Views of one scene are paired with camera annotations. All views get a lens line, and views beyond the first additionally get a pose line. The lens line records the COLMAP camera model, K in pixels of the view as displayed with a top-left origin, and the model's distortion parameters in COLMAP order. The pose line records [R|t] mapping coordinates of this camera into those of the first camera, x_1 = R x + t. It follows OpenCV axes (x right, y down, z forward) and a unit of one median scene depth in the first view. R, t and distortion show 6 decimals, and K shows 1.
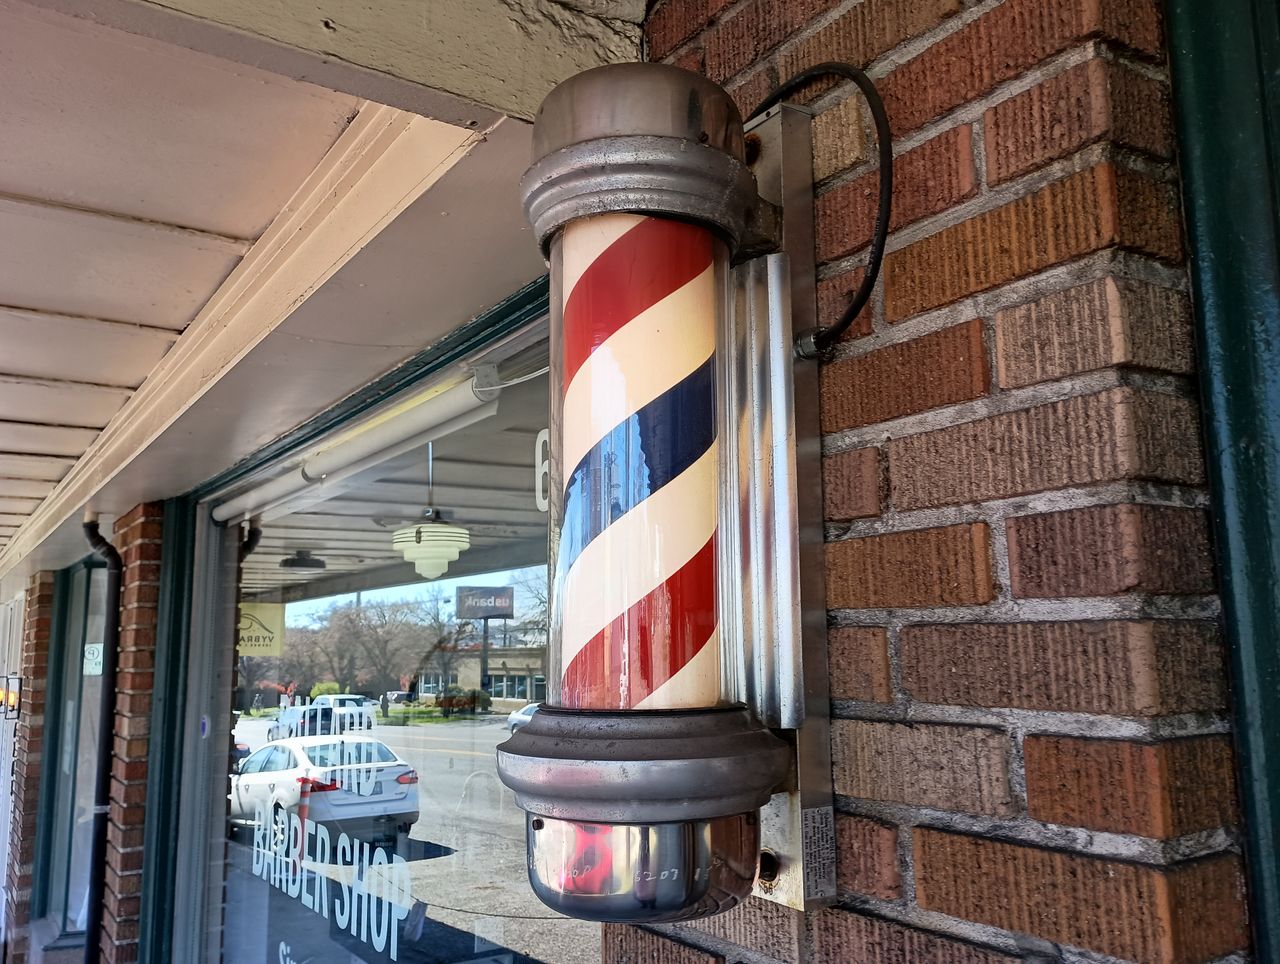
lens RADIAL K [[1056.1, 0, 637.6], [0, 1056.1, 479.5], [0, 0, 1]] dist [0.037623, -0.022136]
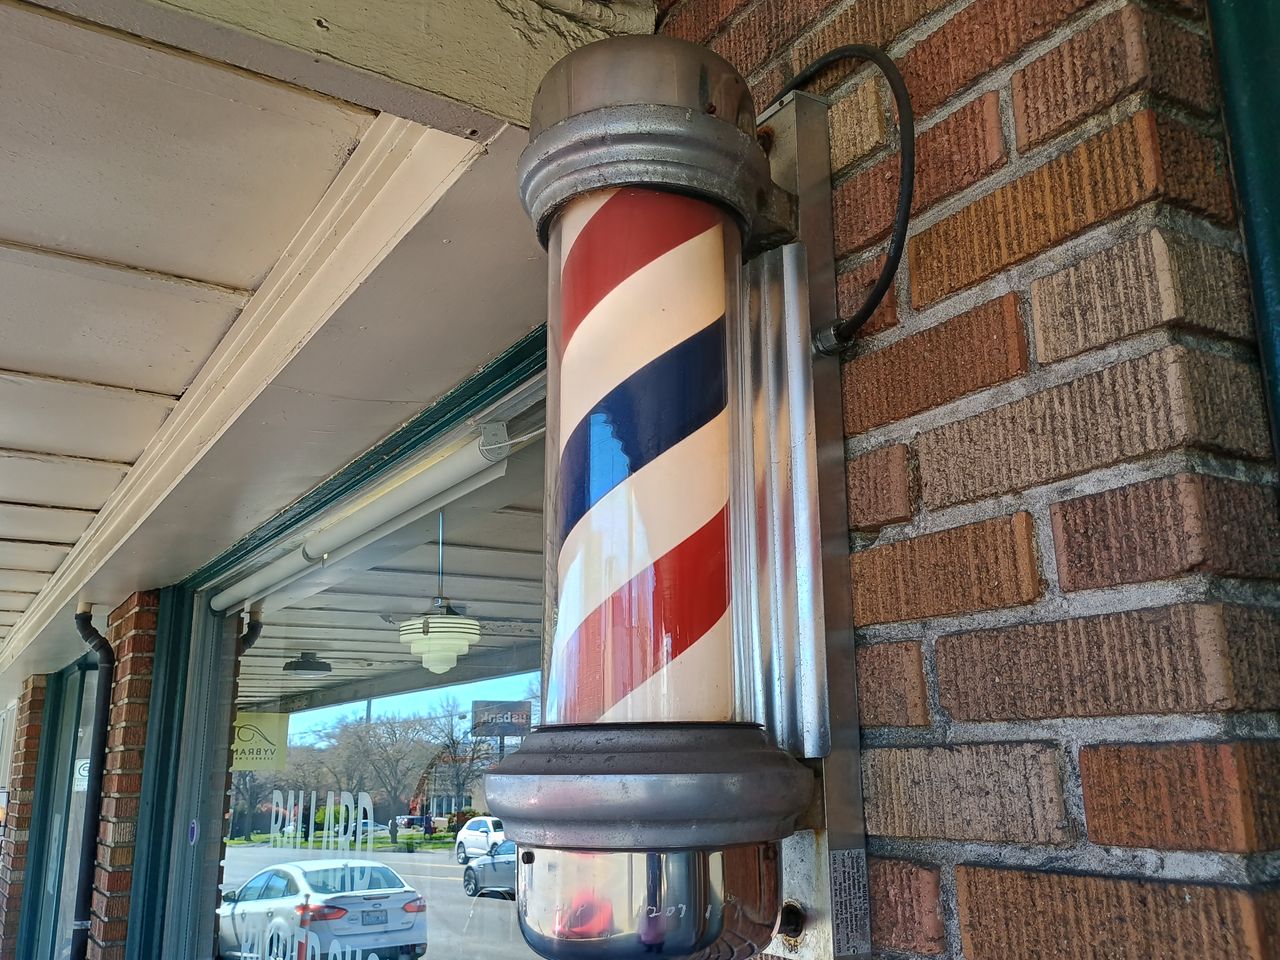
lens RADIAL K [[1103.7, 0, 644.4], [0, 1103.7, 482.4], [0, 0, 1]] dist [0.037584, -0.028398]
pose [[0.999877, -0.004441, -0.015033, 0.016179], [0.003073, 0.995950, -0.089851, 0.089787], [0.015371, 0.089794, 0.995842, 0.052627]]
